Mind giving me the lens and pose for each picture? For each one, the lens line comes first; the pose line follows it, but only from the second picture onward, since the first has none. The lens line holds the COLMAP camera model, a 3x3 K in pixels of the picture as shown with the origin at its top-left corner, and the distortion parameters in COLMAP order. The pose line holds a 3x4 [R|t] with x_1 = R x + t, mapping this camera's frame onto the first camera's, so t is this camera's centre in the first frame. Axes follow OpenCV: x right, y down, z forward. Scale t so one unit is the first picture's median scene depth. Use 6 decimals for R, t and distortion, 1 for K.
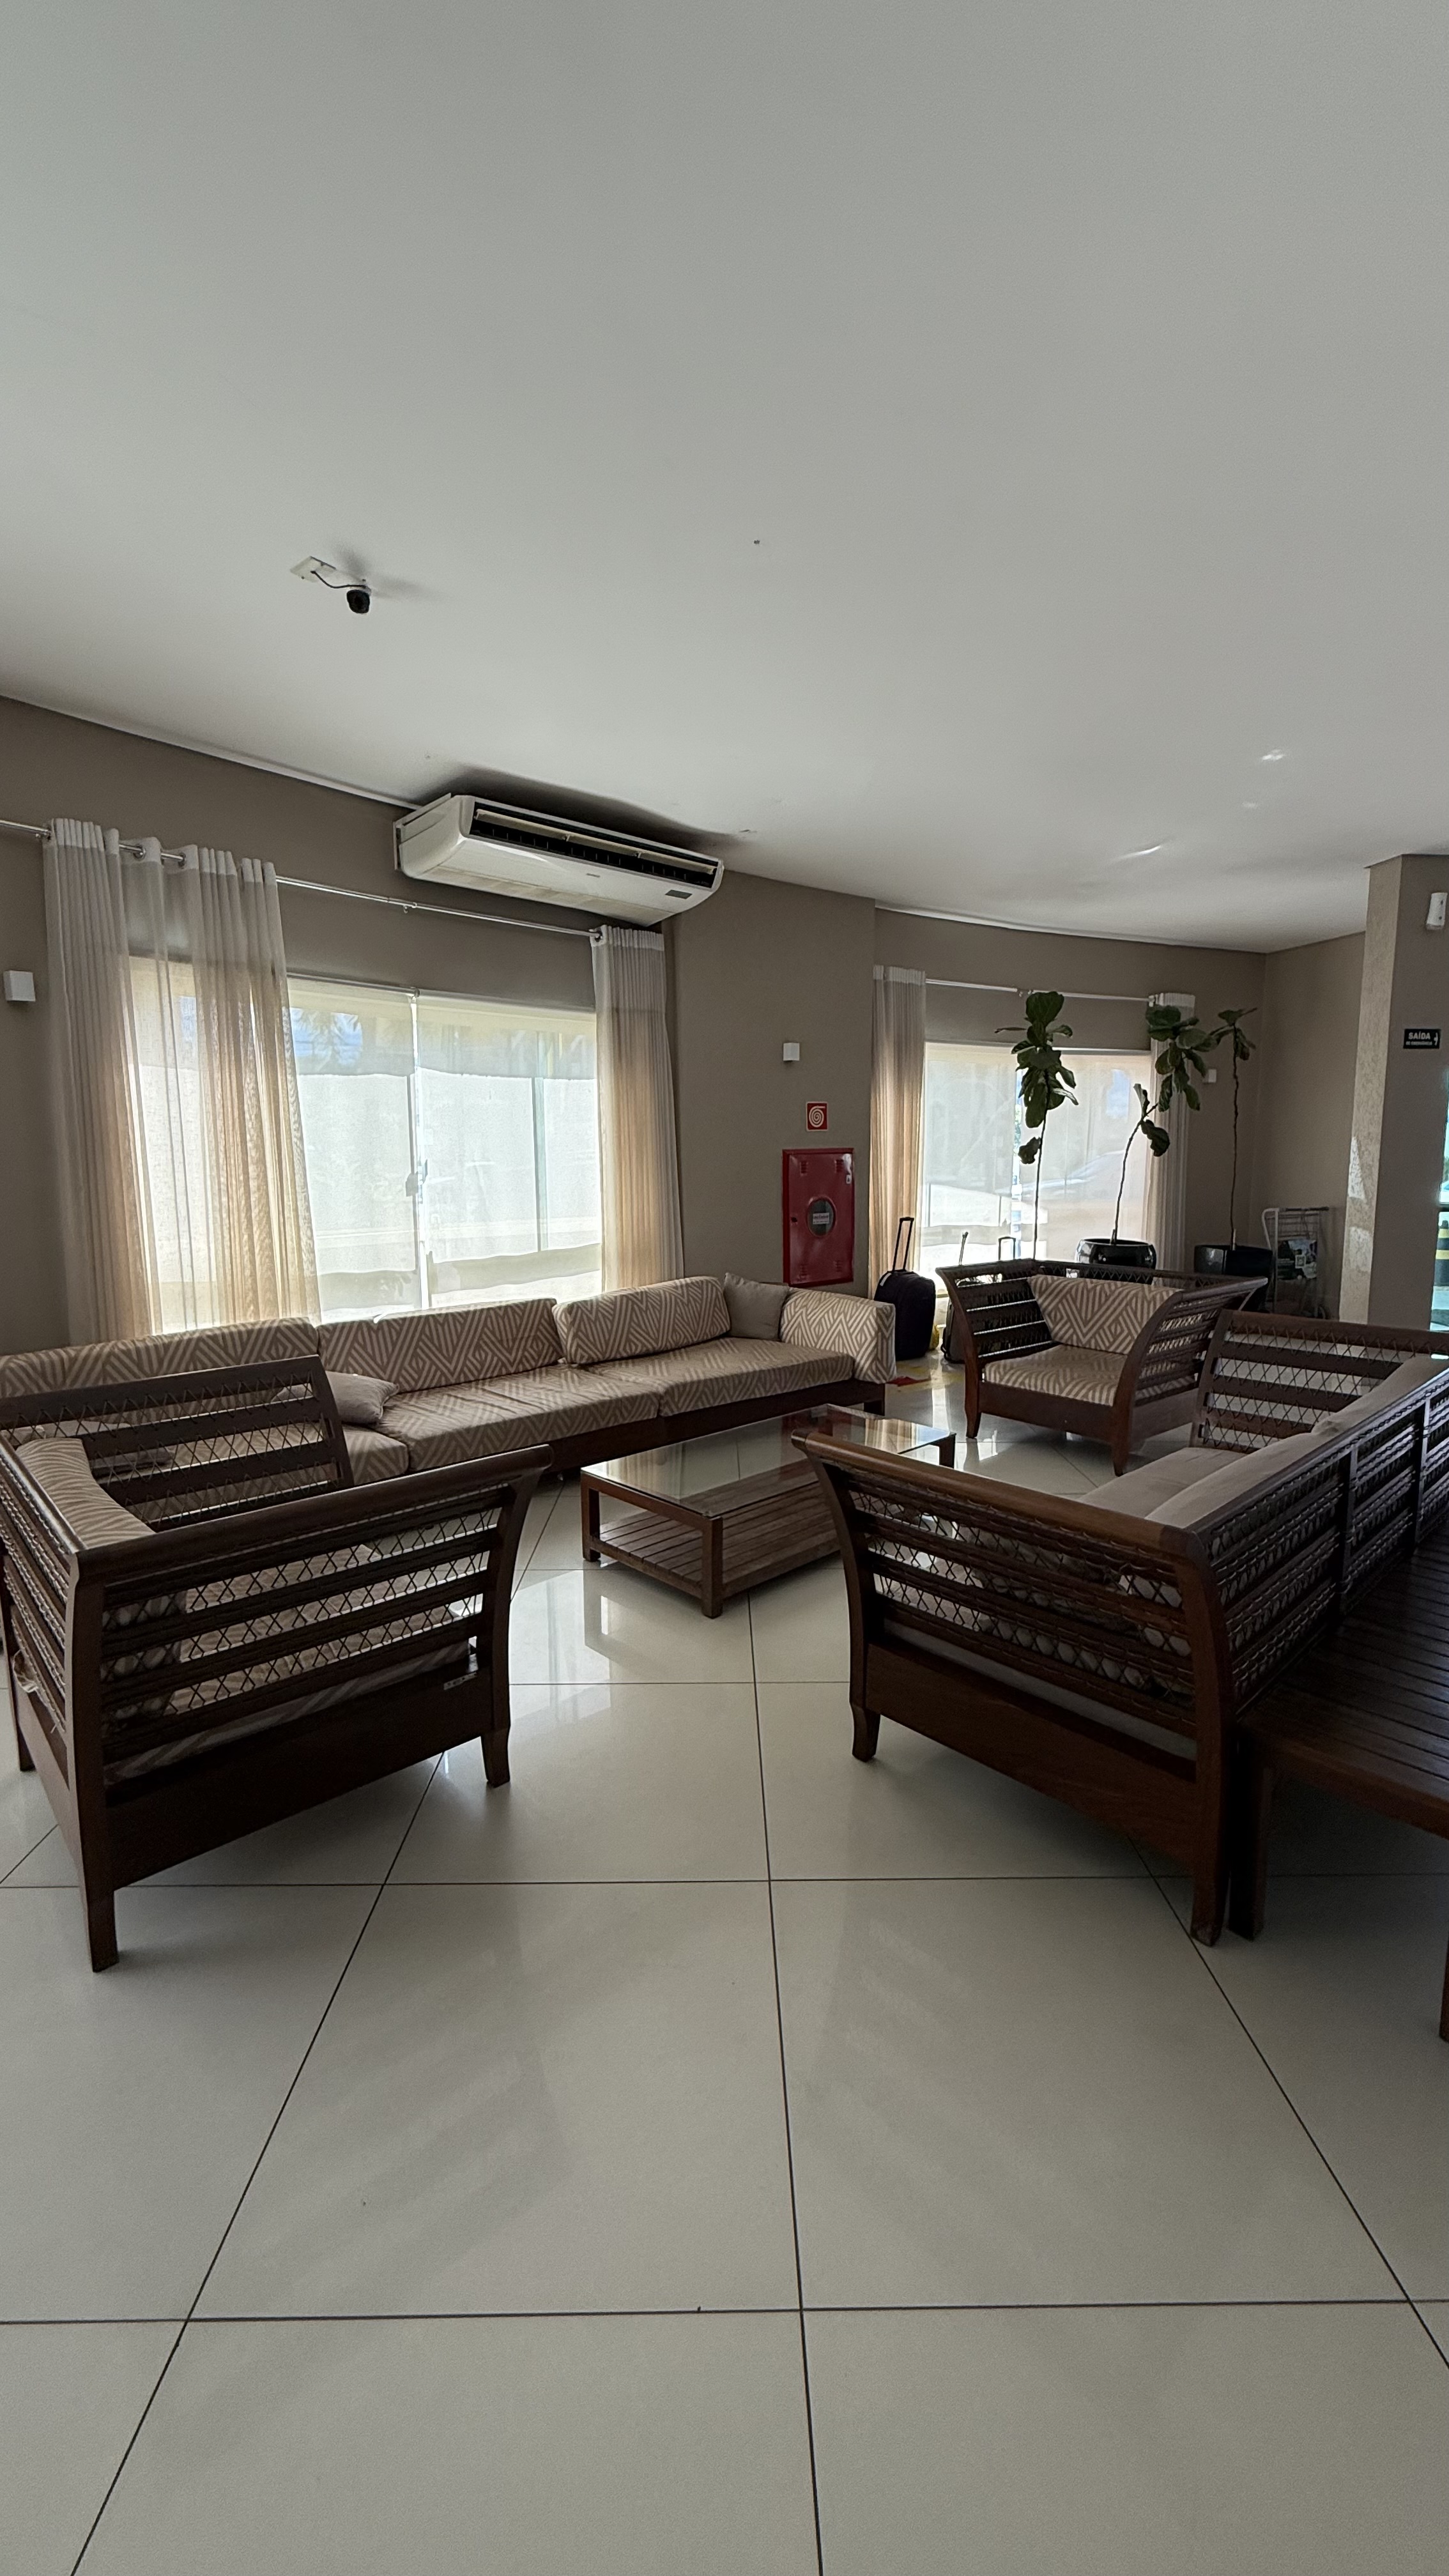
lens RADIAL K [[1022.5, 0, 723.6], [0, 1022.5, 1282.6], [0, 0, 1]] dist [0.000669, -0.000652]
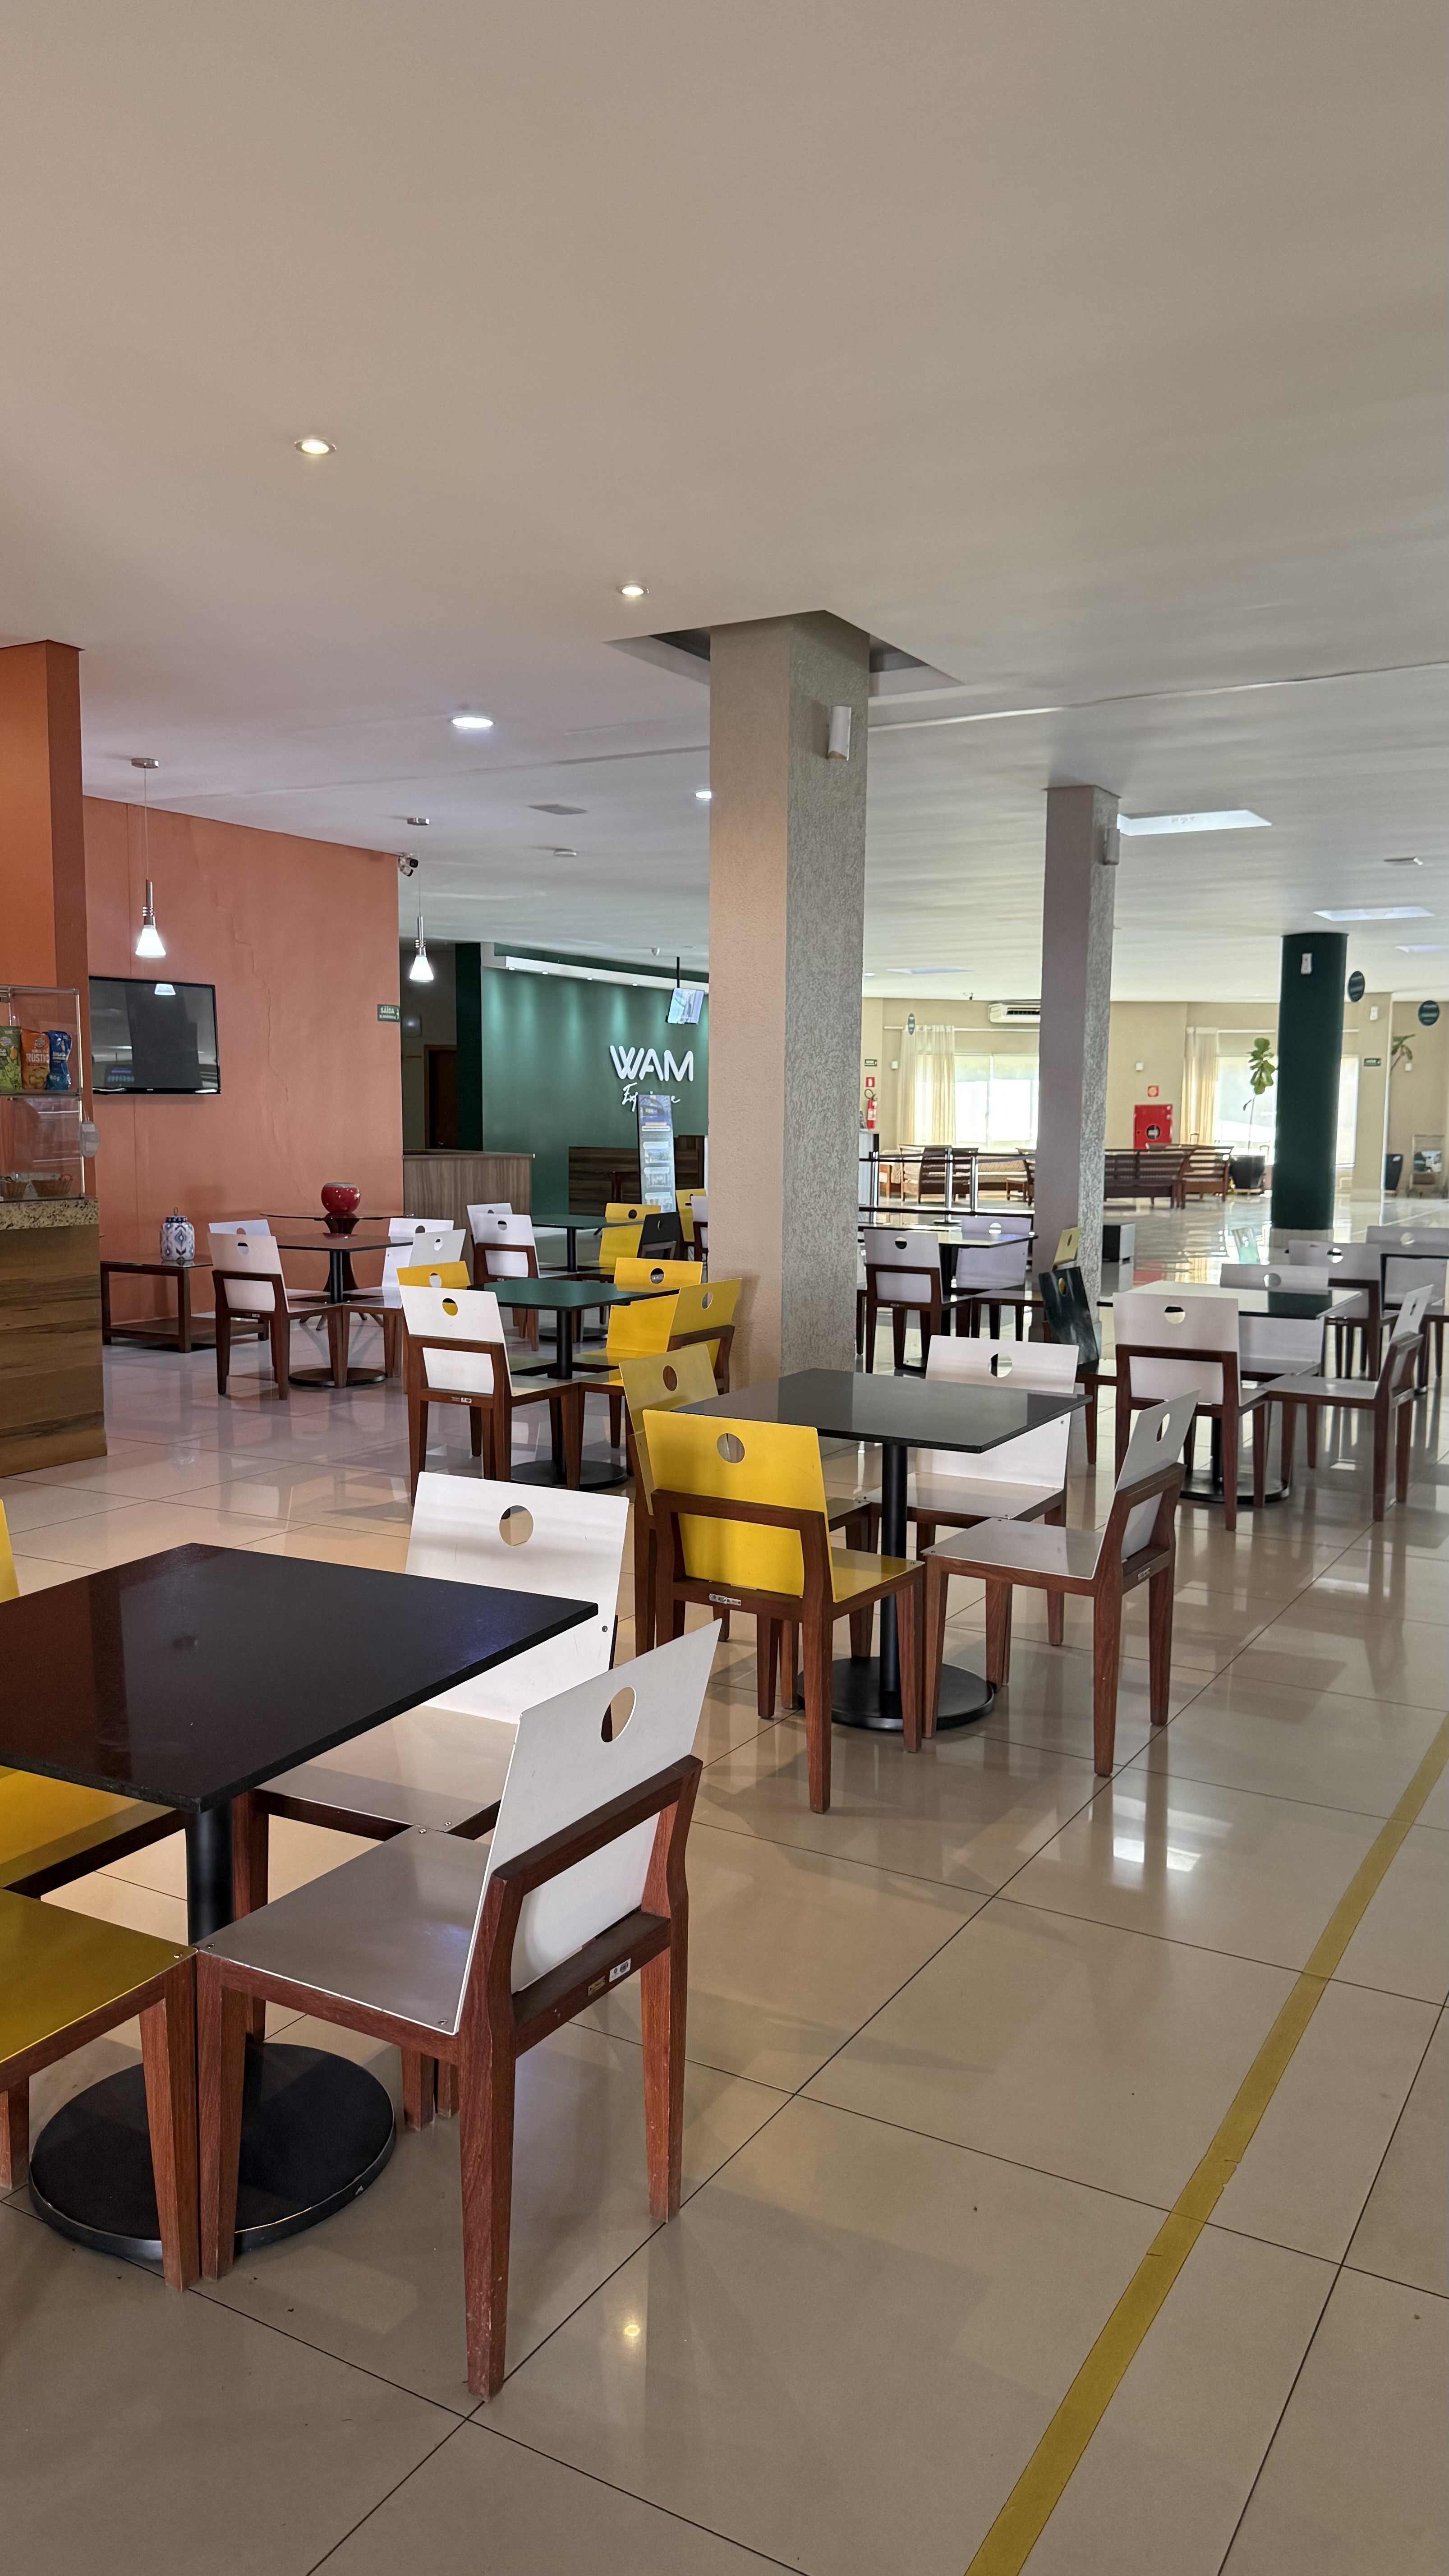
lens RADIAL K [[1793.2, 0, 717.3], [0, 1793.2, 1290.1], [0, 0, 1]] dist [0.158372, -0.284862]
pose [[0.852992, 0.065796, -0.517761, 2.074630], [-0.074995, 0.997179, 0.003166, 0.532488], [0.516509, 0.036129, 0.855520, -4.557508]]
